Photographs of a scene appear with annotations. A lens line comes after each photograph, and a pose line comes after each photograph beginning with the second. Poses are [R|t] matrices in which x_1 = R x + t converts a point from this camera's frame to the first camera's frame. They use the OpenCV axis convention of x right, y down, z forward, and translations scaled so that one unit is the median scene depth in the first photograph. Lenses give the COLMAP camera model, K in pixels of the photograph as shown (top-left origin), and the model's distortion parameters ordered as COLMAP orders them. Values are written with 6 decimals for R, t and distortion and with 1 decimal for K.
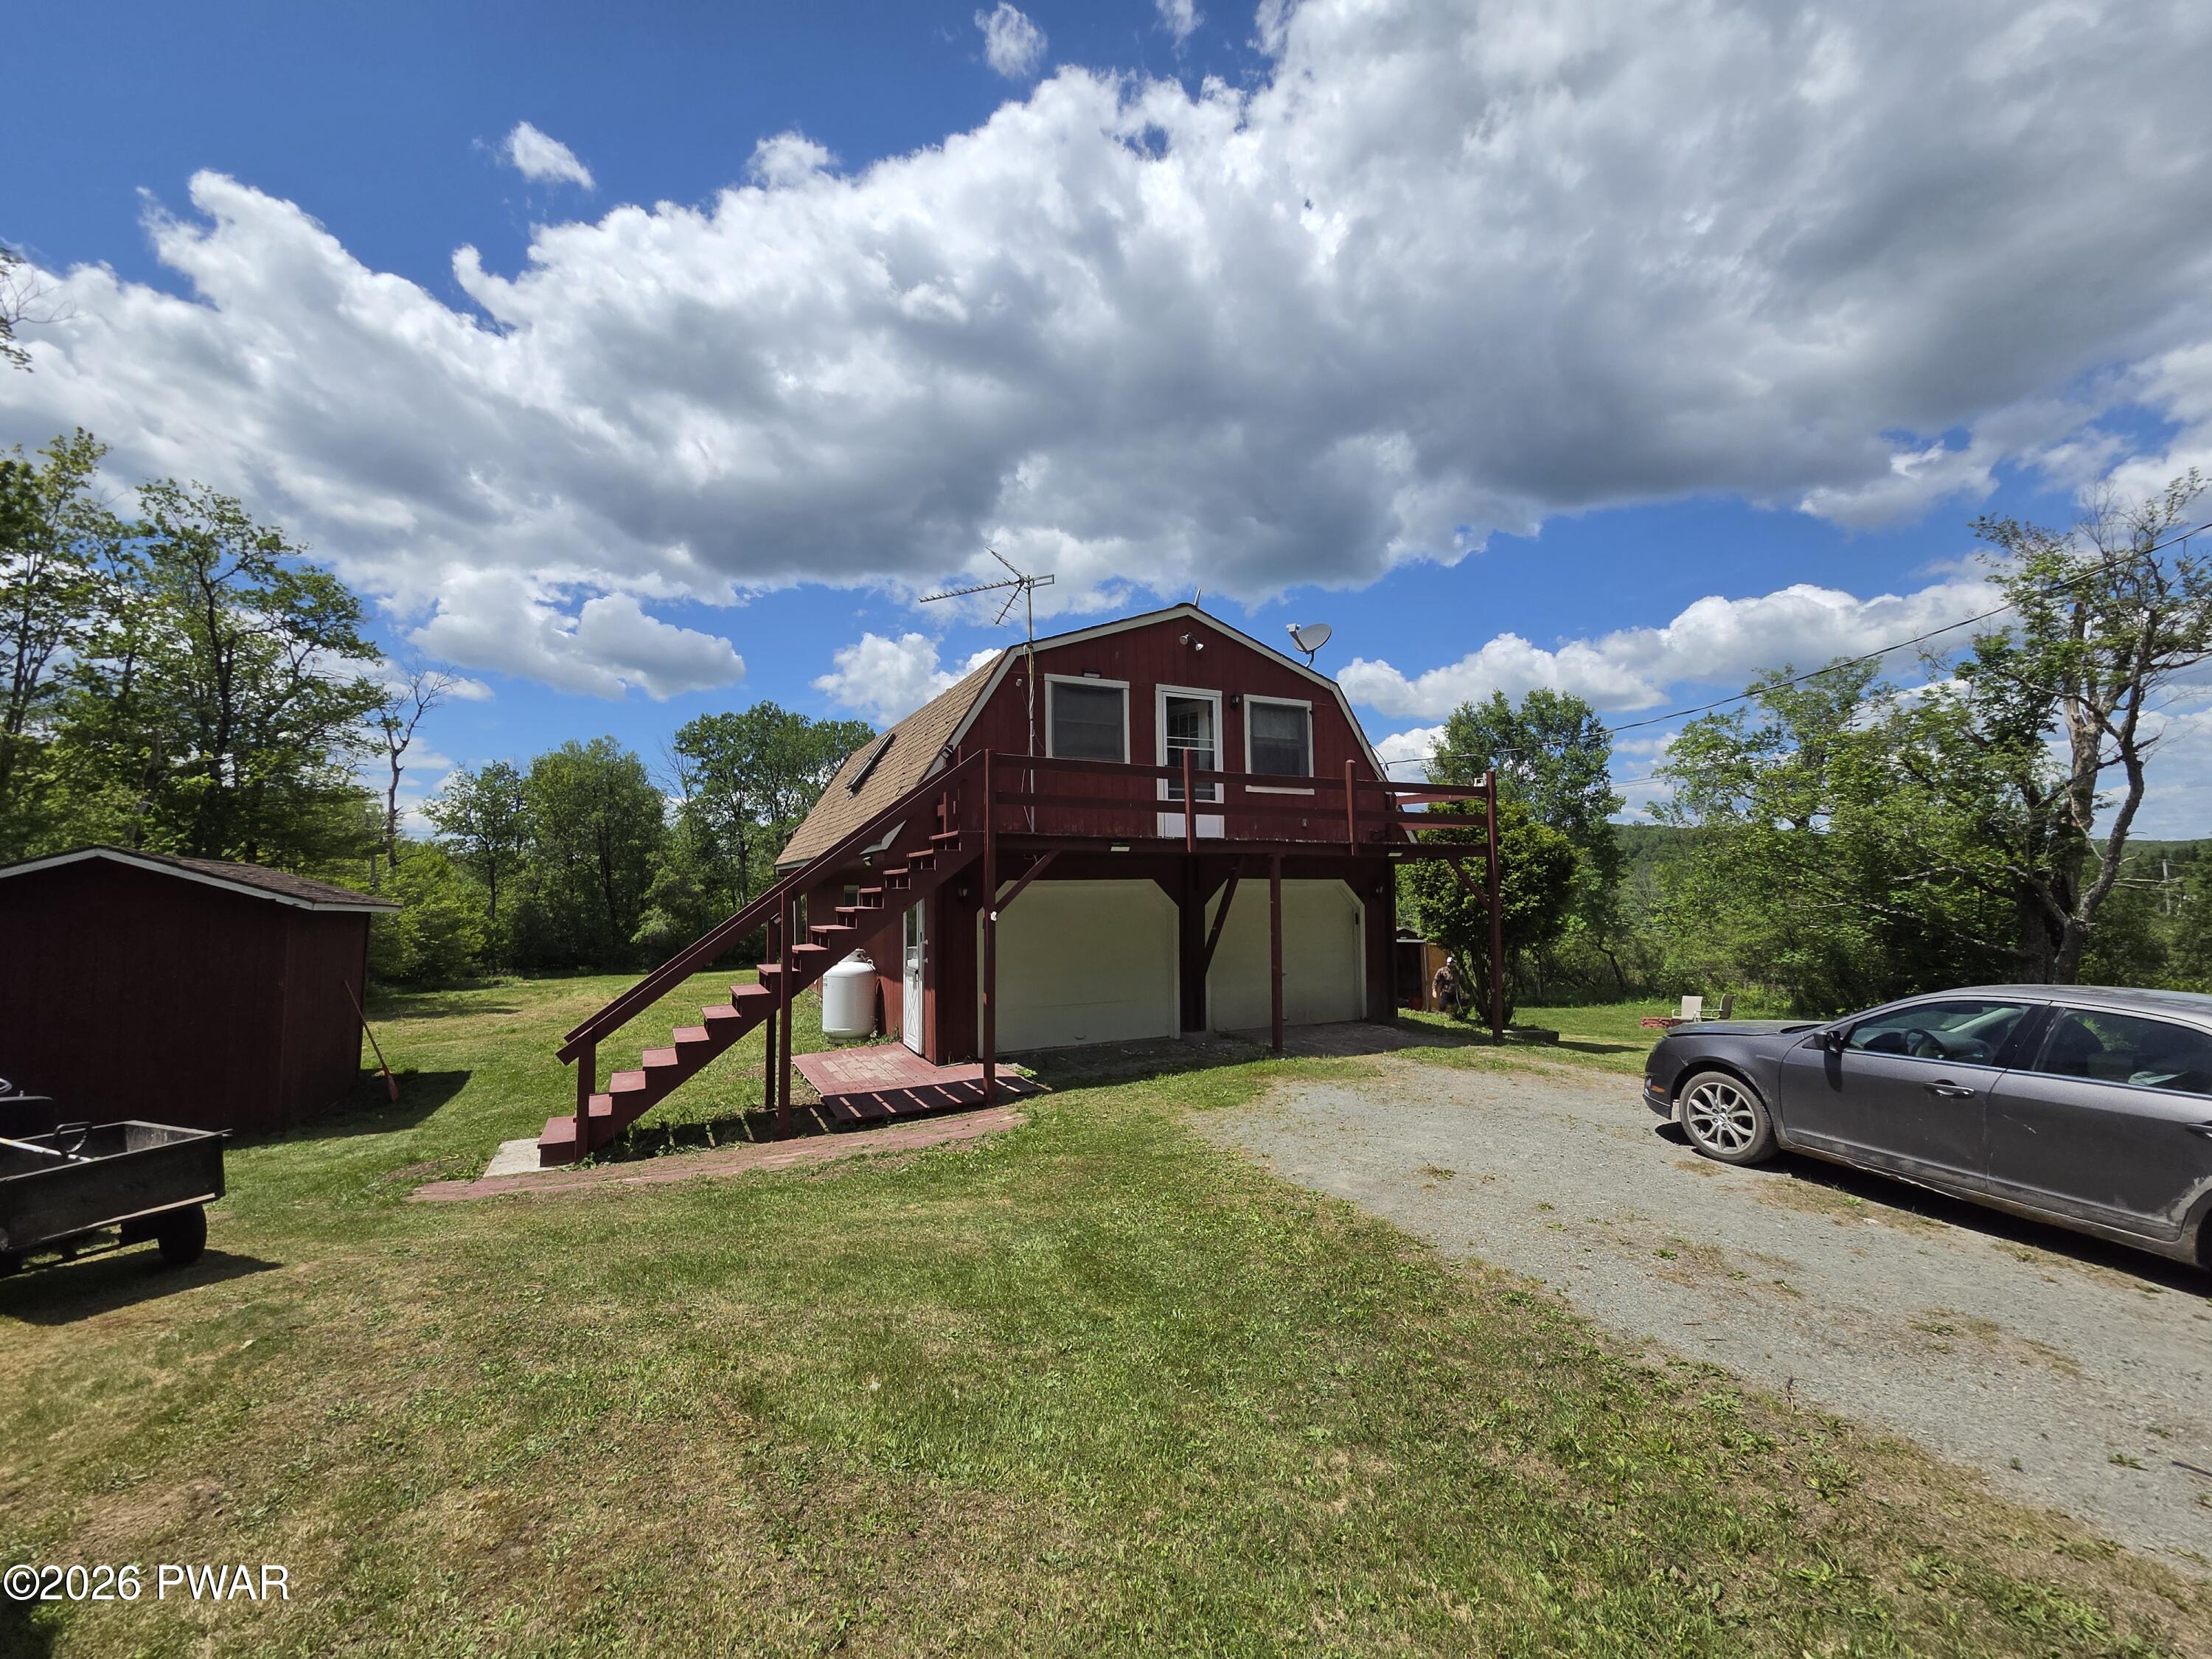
lens RADIAL K [[915.1, 0, 1093.9], [0, 915.1, 852.1], [0, 0, 1]] dist [-0.000160, -0.000050]
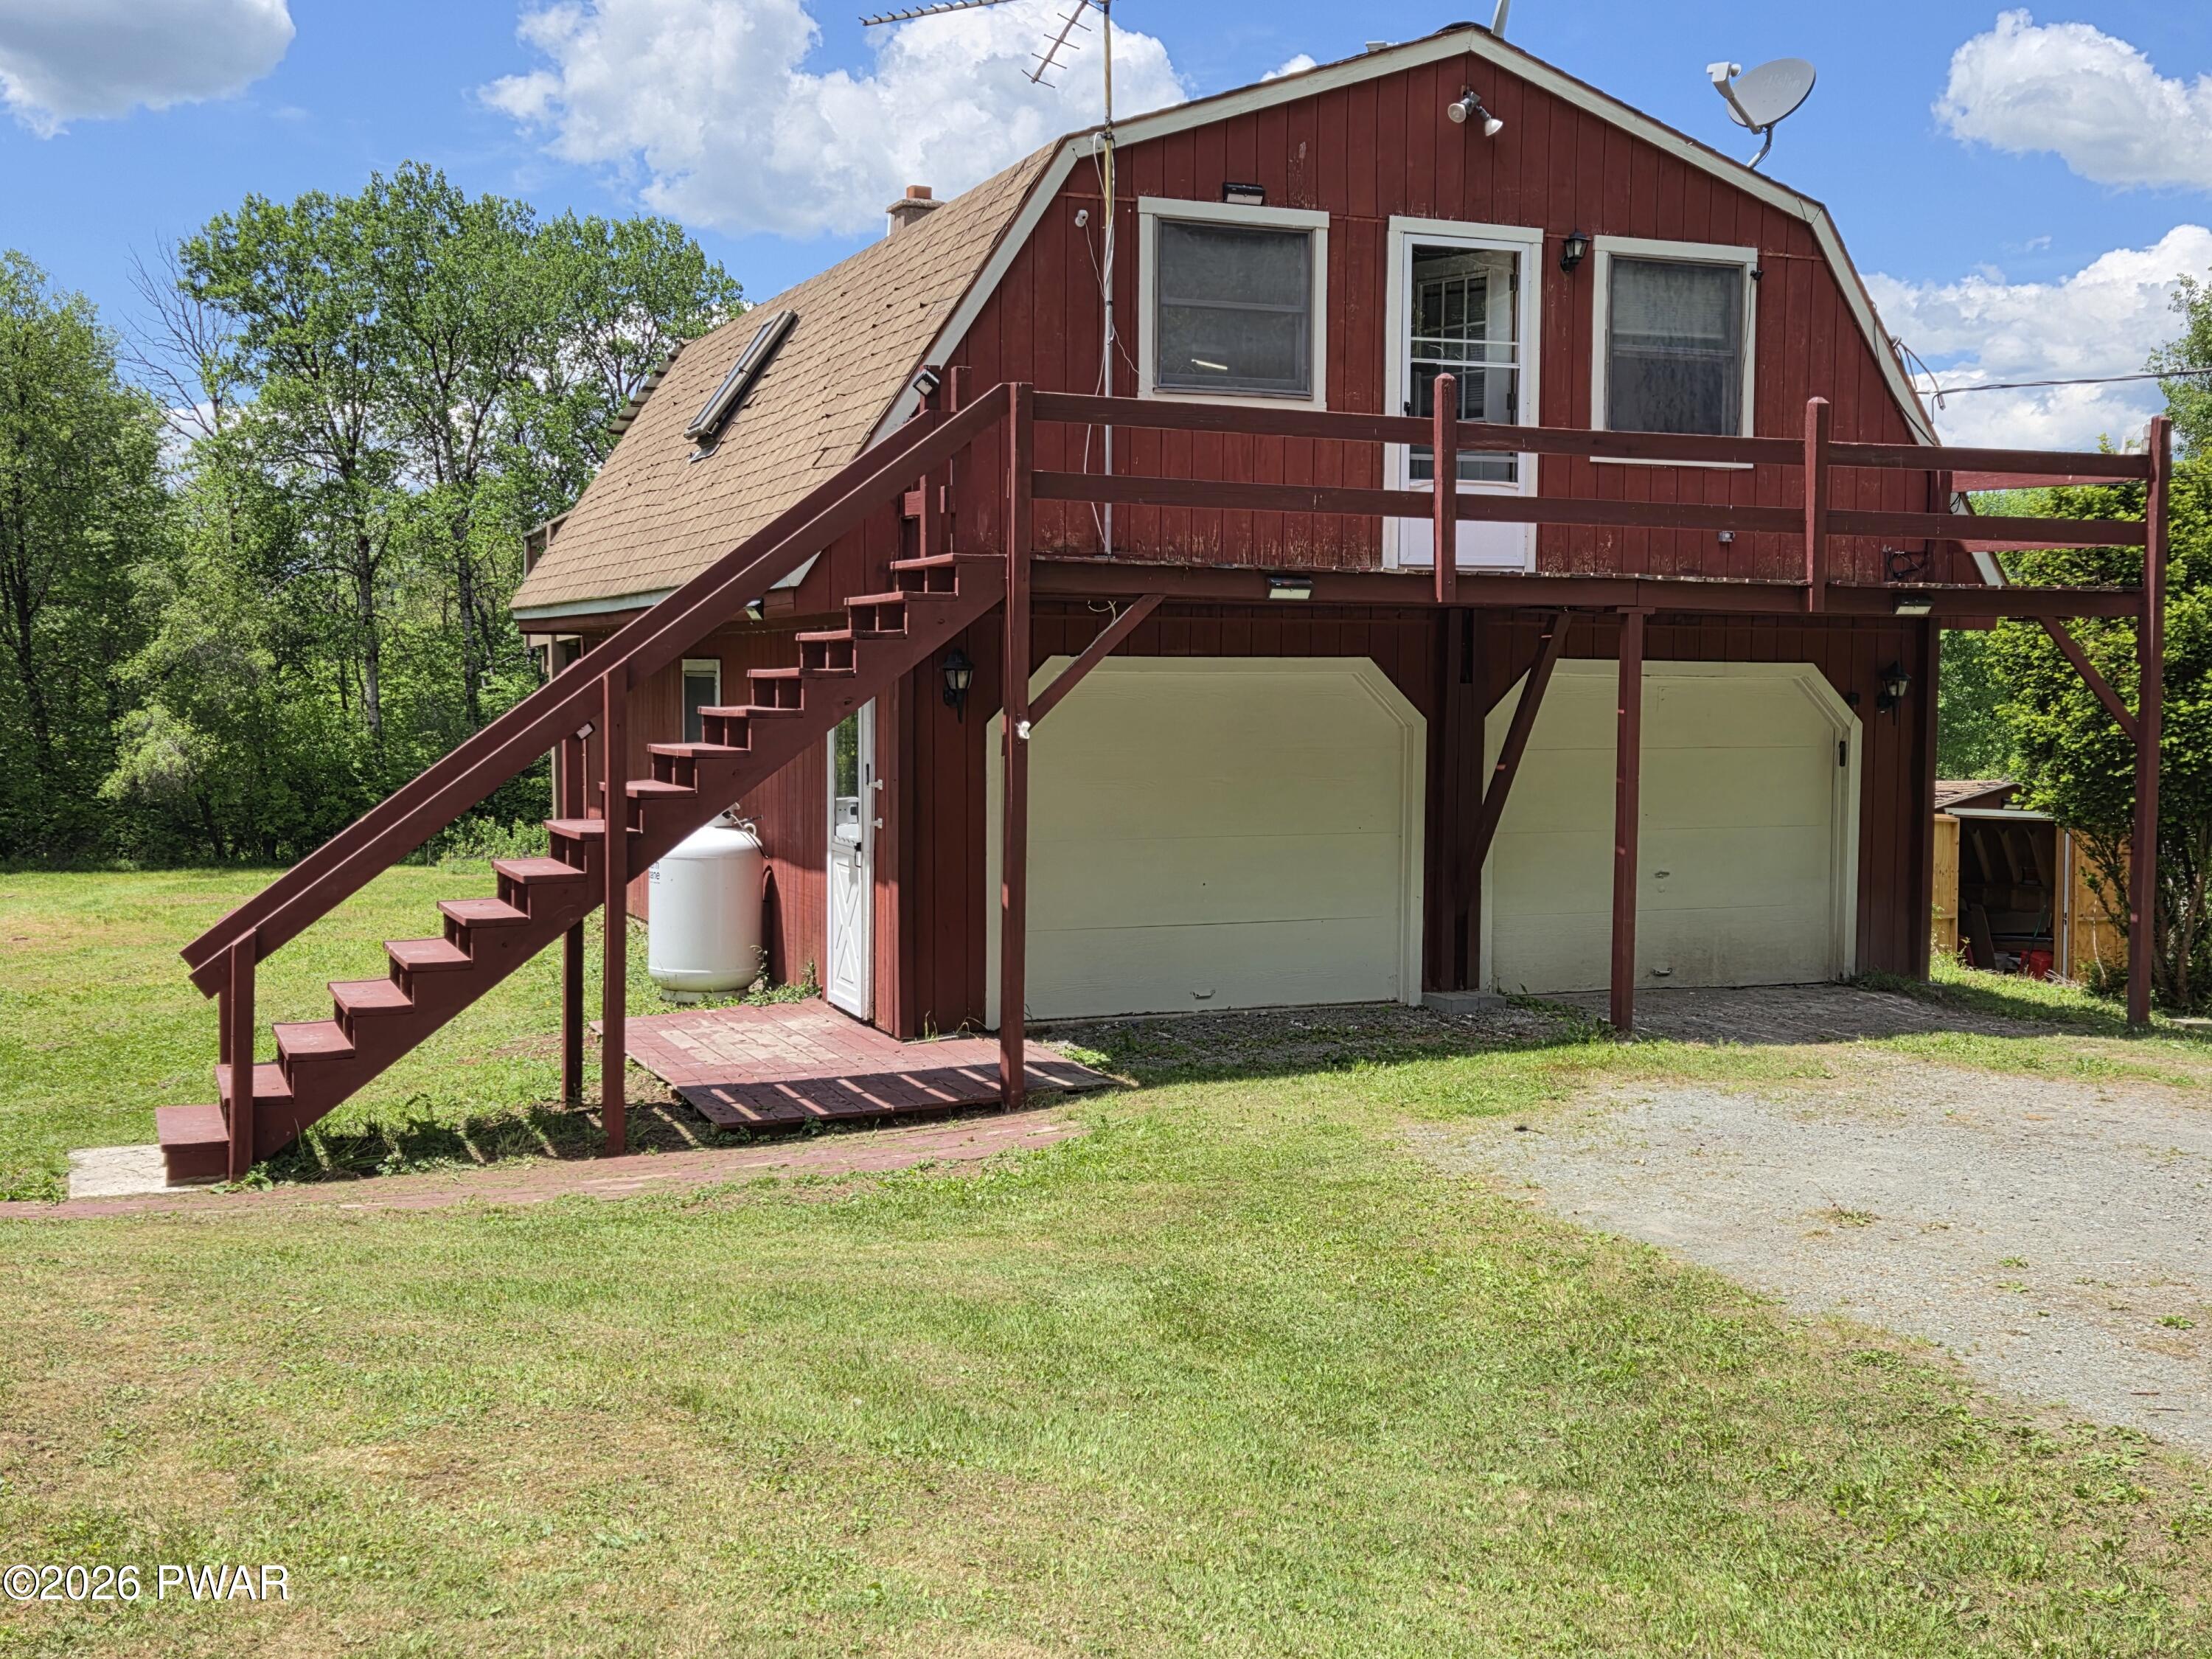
lens RADIAL K [[2473.3, 0, 1106.0], [0, 2473.3, 829.5], [0, 0, 1]] dist [0.033671, 0.005189]
pose [[0.997425, 0.020341, -0.068774, 0.022617], [-0.013138, 0.994531, 0.103613, -0.012683], [0.070506, -0.102443, 0.992237, -0.271035]]
